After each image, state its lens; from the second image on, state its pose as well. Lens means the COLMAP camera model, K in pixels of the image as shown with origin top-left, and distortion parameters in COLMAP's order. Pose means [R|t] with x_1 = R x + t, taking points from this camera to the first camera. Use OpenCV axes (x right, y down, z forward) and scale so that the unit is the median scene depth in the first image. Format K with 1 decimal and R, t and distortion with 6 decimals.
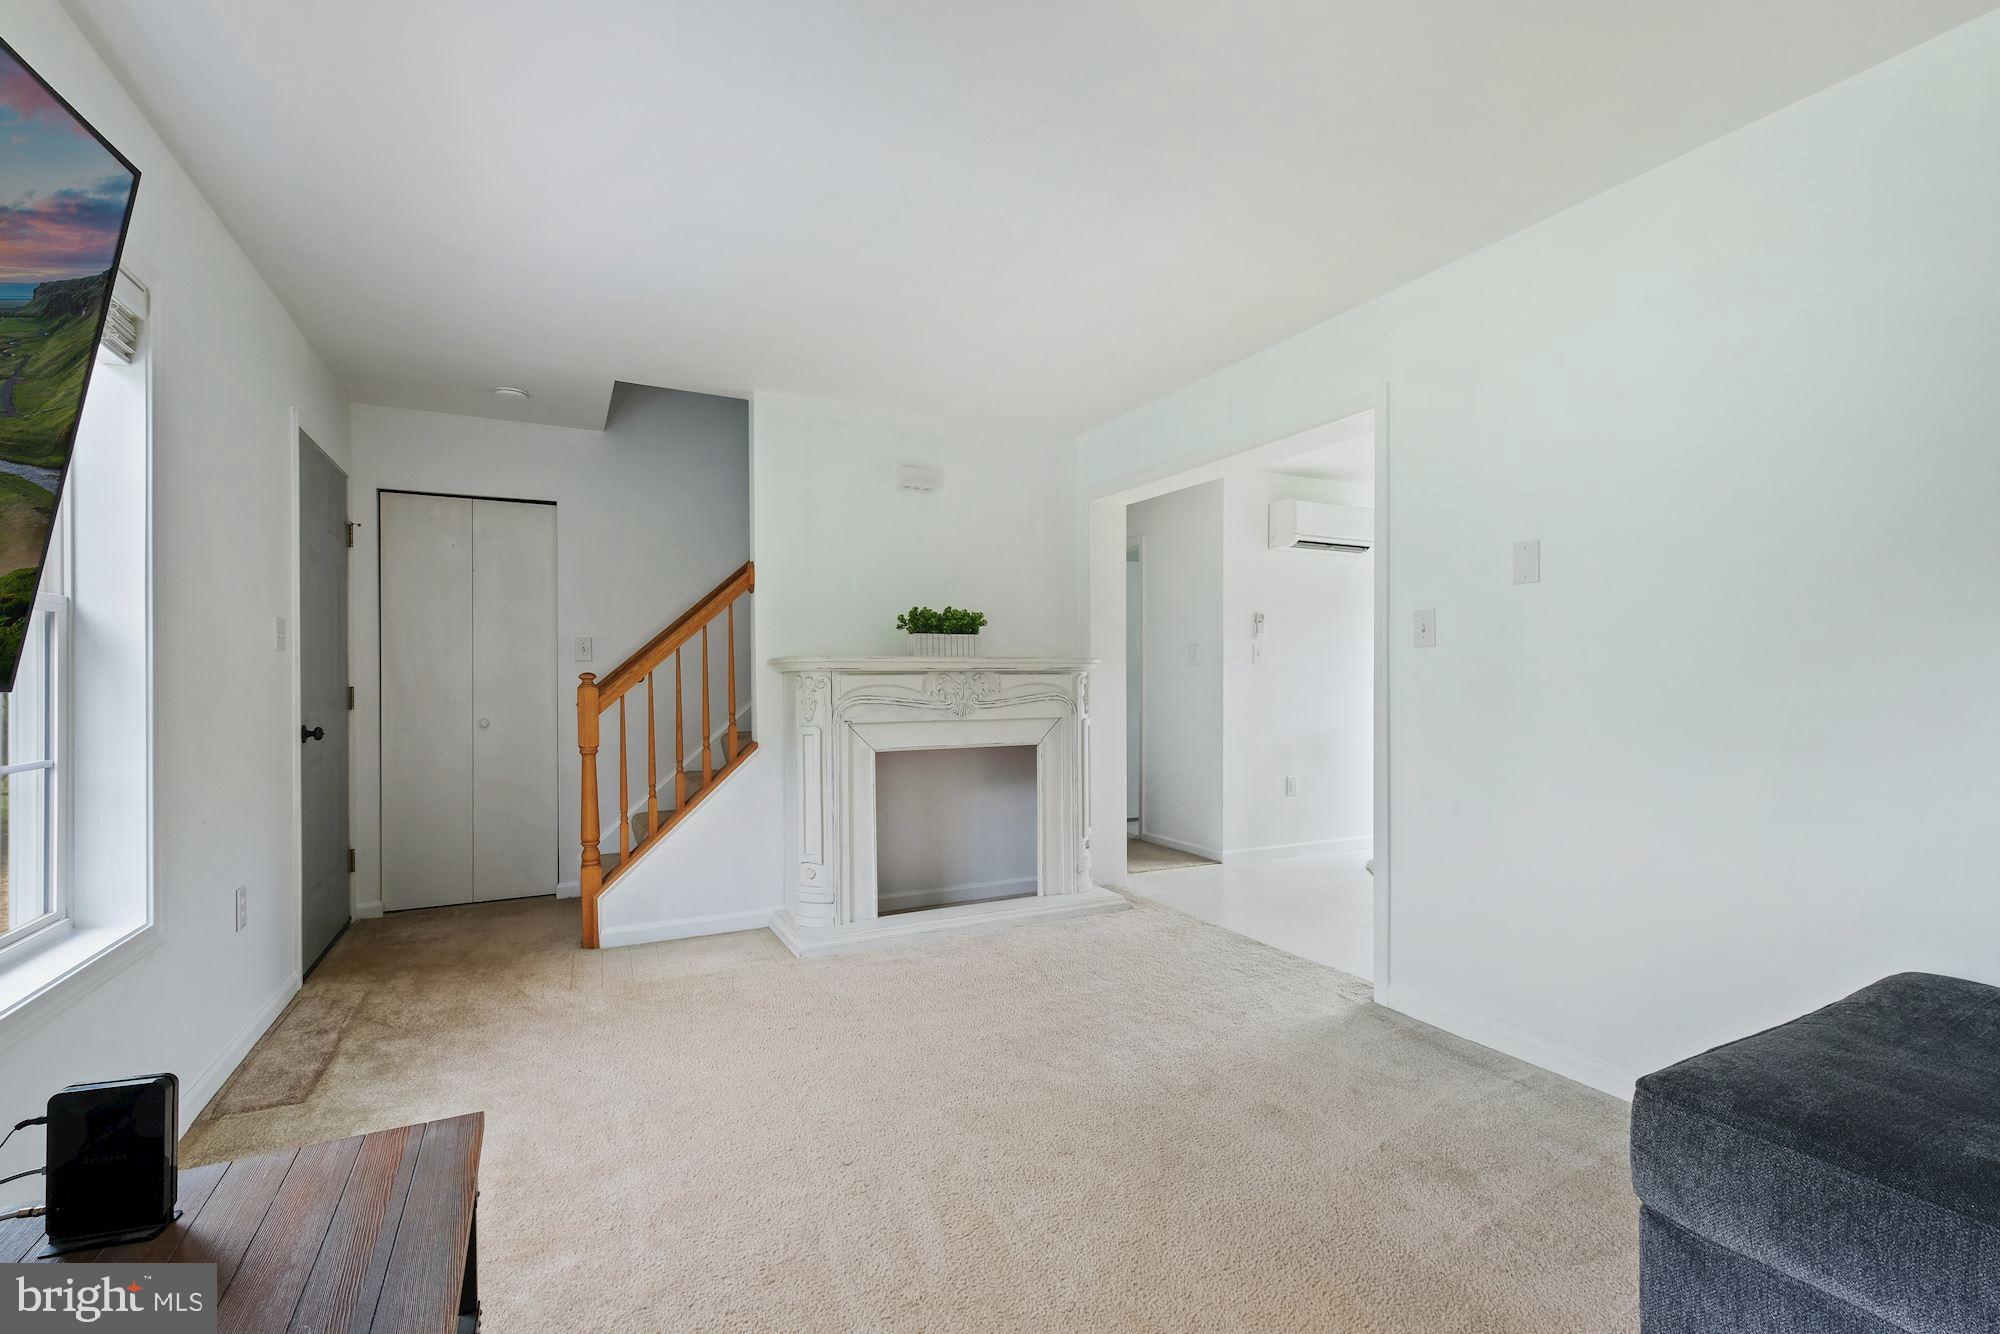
lens RADIAL K [[869.0, 0, 998.5], [0, 869.0, 667.2], [0, 0, 1]] dist [-0.010062, 0.001675]
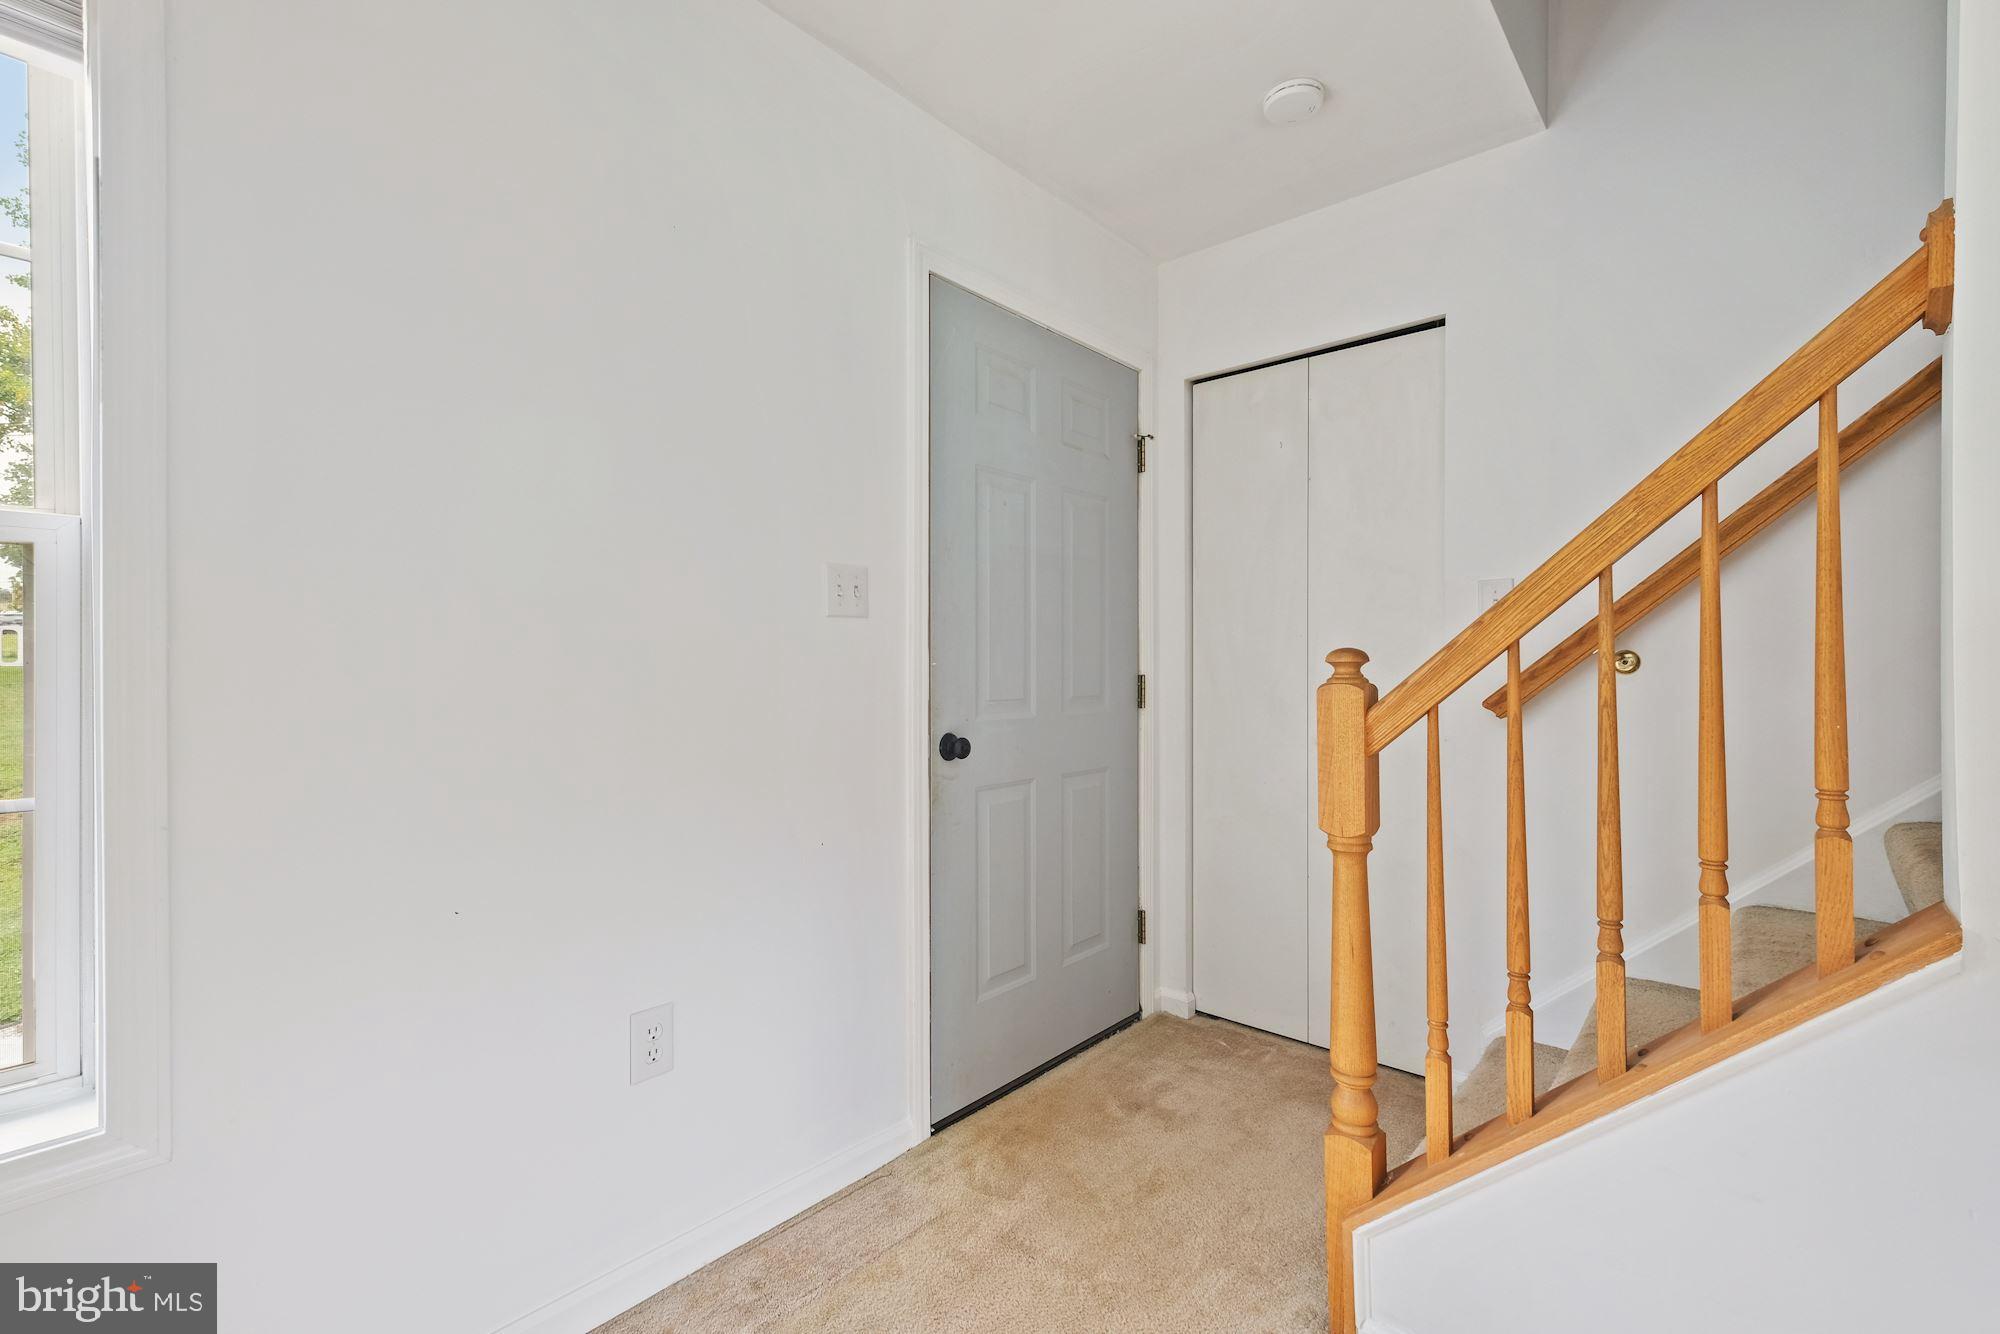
lens RADIAL K [[869.0, 0, 999.4], [0, 869.0, 655.6], [0, 0, 1]] dist [-0.010062, 0.001675]
pose [[0.351907, -0.003649, -0.936028, -0.140973], [0.006584, 0.999977, -0.001423, 0.008247], [0.936012, -0.005662, 0.351923, 0.647047]]
